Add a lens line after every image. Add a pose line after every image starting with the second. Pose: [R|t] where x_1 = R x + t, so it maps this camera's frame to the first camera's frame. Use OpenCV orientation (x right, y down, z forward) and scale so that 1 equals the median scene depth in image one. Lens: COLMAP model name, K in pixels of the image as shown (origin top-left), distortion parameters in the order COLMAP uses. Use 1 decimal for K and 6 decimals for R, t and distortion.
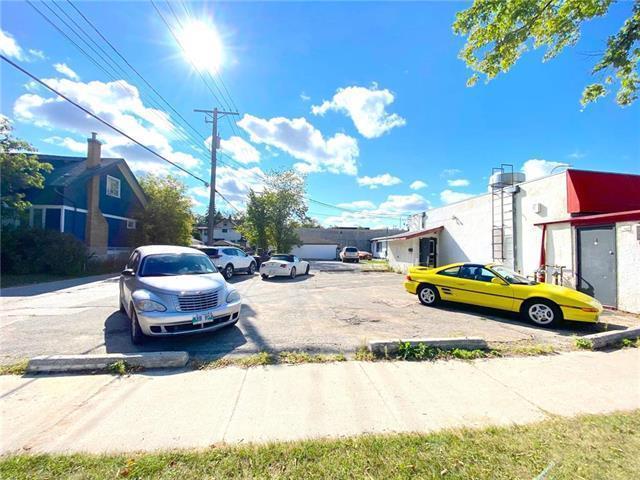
lens RADIAL K [[252.1, 0, 314.8], [0, 252.1, 250.8], [0, 0, 1]] dist [-0.009441, -0.000316]
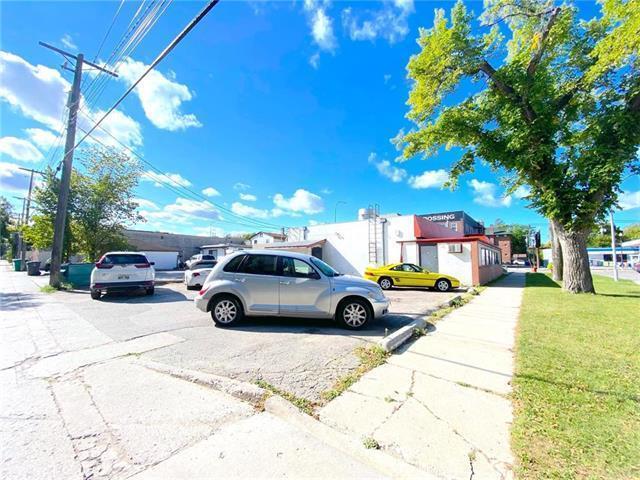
lens RADIAL K [[259.6, 0, 319.4], [0, 259.6, 241.8], [0, 0, 1]] dist [0.021777, -0.019785]
pose [[0.690520, 0.043528, 0.722002, -0.445735], [0.005945, 0.997812, -0.065841, 0.006867], [-0.723289, 0.049757, 0.688751, 0.068041]]
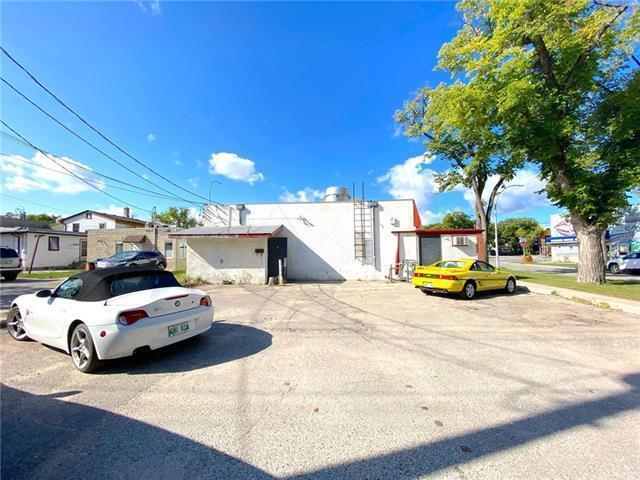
lens RADIAL K [[259.6, 0, 319.4], [0, 259.6, 241.8], [0, 0, 1]] dist [0.021777, -0.019785]
pose [[0.155606, 0.027770, 0.987429, -0.346811], [0.012962, 0.999461, -0.030151, -0.005901], [-0.987734, 0.017491, 0.155163, 0.635276]]
